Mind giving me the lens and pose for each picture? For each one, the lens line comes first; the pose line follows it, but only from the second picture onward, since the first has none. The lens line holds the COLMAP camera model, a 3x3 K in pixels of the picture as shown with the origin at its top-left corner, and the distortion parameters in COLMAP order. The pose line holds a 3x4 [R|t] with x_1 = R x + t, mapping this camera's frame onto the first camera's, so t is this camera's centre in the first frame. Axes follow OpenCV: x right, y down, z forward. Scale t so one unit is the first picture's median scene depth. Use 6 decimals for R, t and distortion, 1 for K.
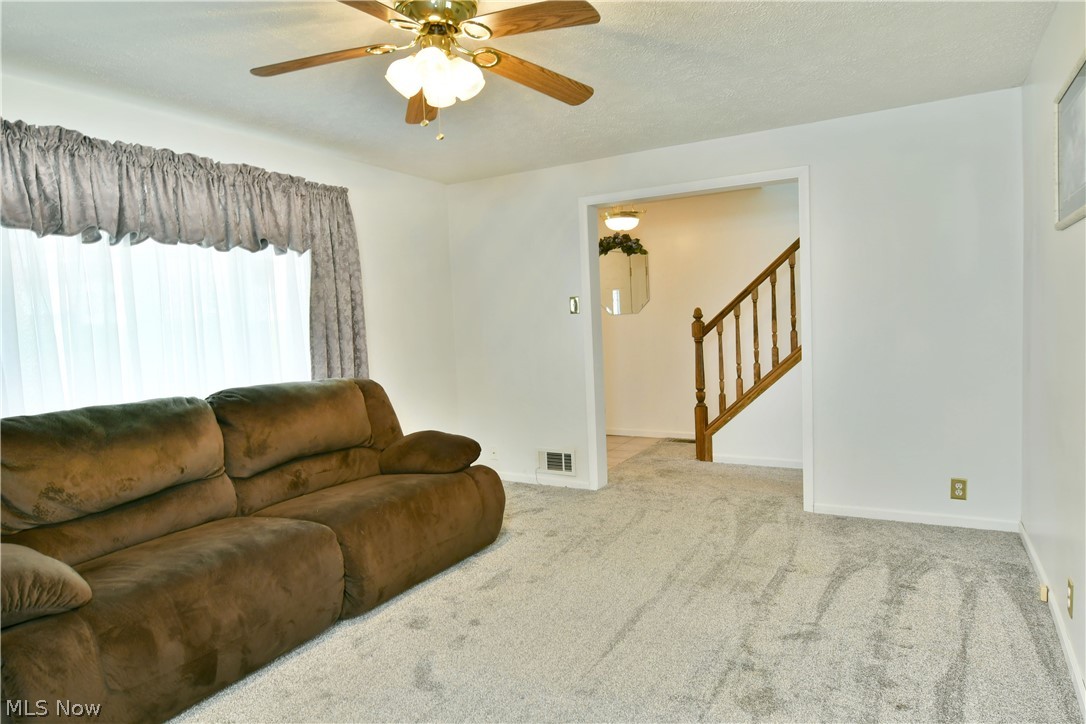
lens RADIAL K [[667.8, 0, 538.9], [0, 667.8, 362.1], [0, 0, 1]] dist [-0.011189, -0.005878]
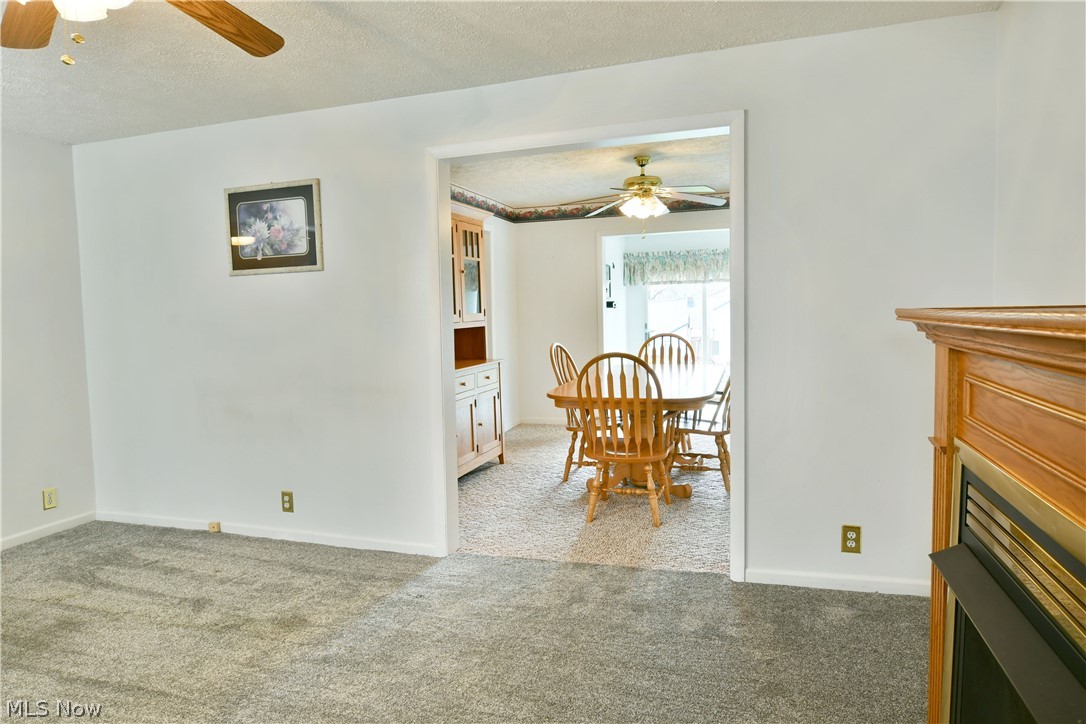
lens RADIAL K [[667.8, 0, 538.9], [0, 667.8, 362.1], [0, 0, 1]] dist [-0.011189, -0.005878]
pose [[-0.207630, -0.022879, 0.977940, -0.597789], [0.094775, 0.994553, 0.043390, -0.001568], [-0.973605, 0.101693, -0.204331, 0.438307]]
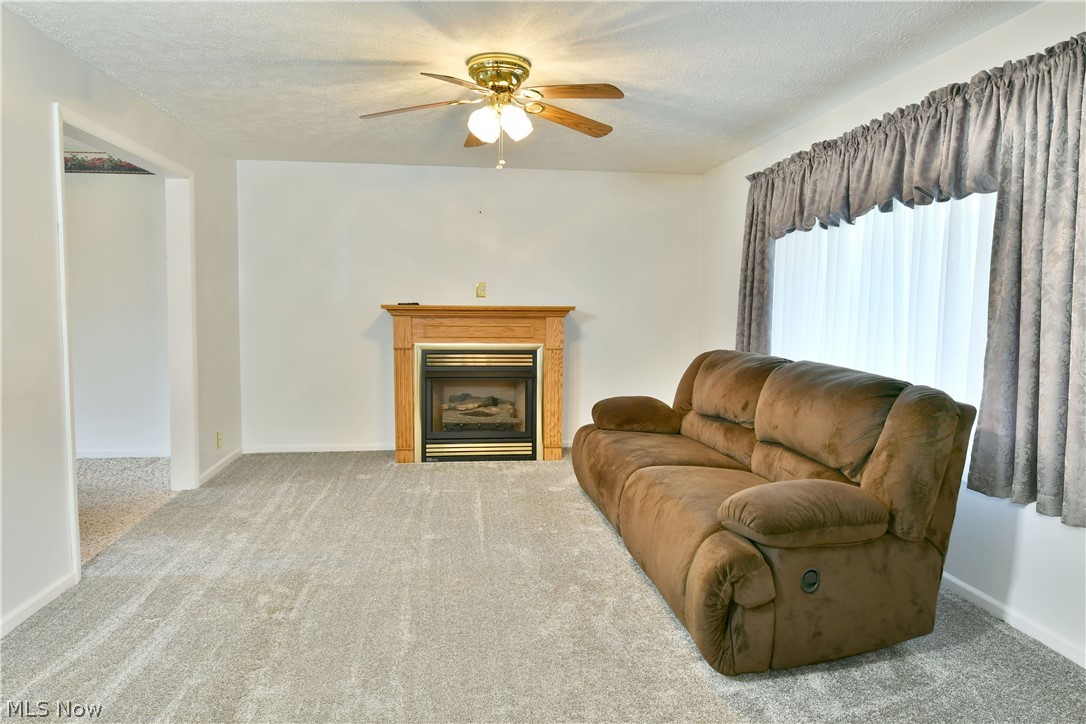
lens RADIAL K [[667.8, 0, 538.9], [0, 667.8, 362.1], [0, 0, 1]] dist [-0.011189, -0.005878]
pose [[-0.796539, 0.079271, -0.599368, 0.414673], [-0.018522, 0.987702, 0.155247, -0.096700], [0.604304, 0.134762, -0.785274, 1.371091]]
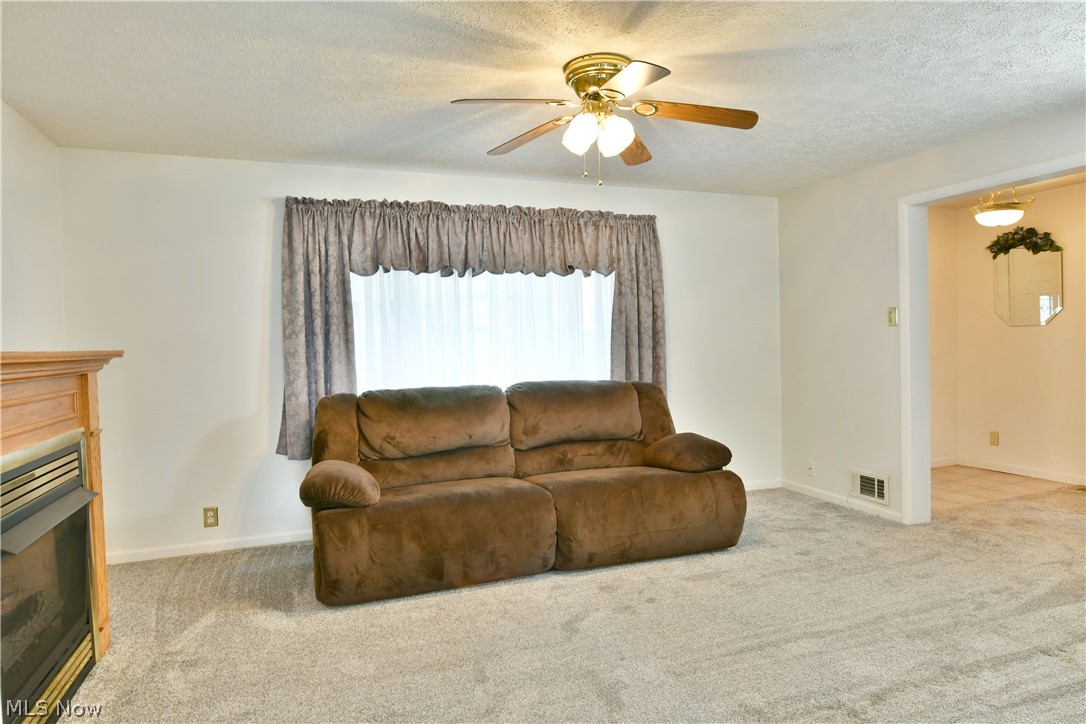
lens RADIAL K [[667.8, 0, 538.9], [0, 667.8, 362.1], [0, 0, 1]] dist [-0.011189, -0.005878]
pose [[0.767321, 0.041386, -0.639926, 0.356414], [-0.048213, 0.998814, 0.006786, -0.008950], [0.639448, 0.025646, 0.768406, -0.000521]]
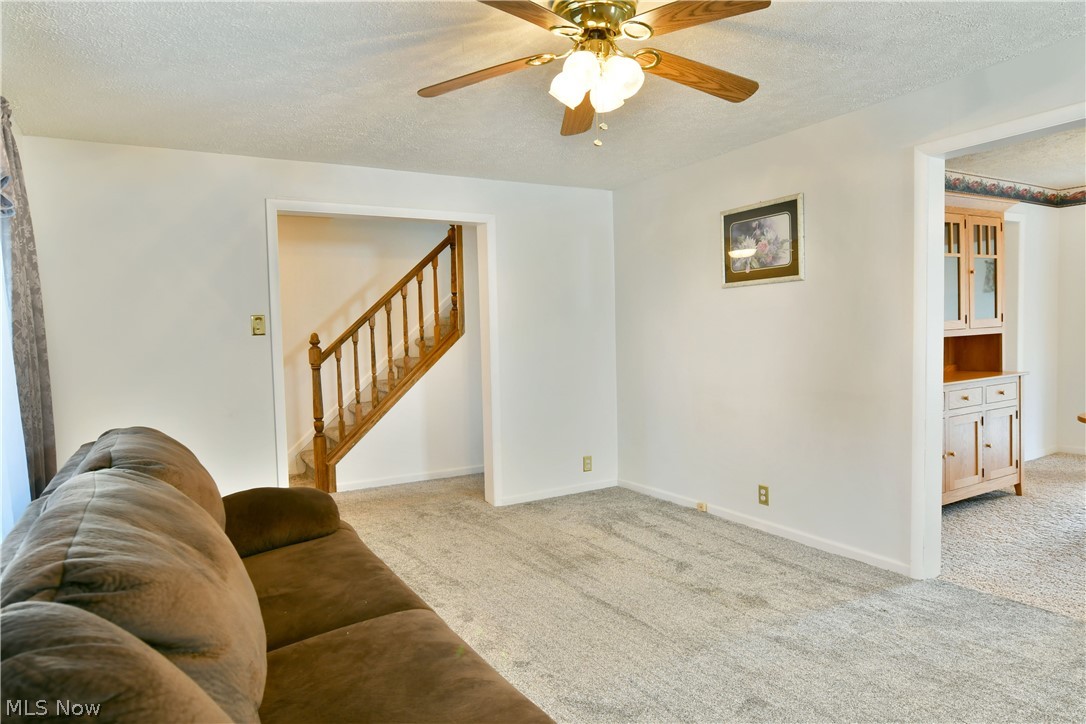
lens RADIAL K [[667.8, 0, 538.9], [0, 667.8, 362.1], [0, 0, 1]] dist [-0.011189, -0.005878]
pose [[0.496645, -0.010888, 0.867885, -0.666478], [0.061501, 0.997849, -0.022675, 0.001589], [-0.865772, 0.064637, 0.496247, 0.385602]]
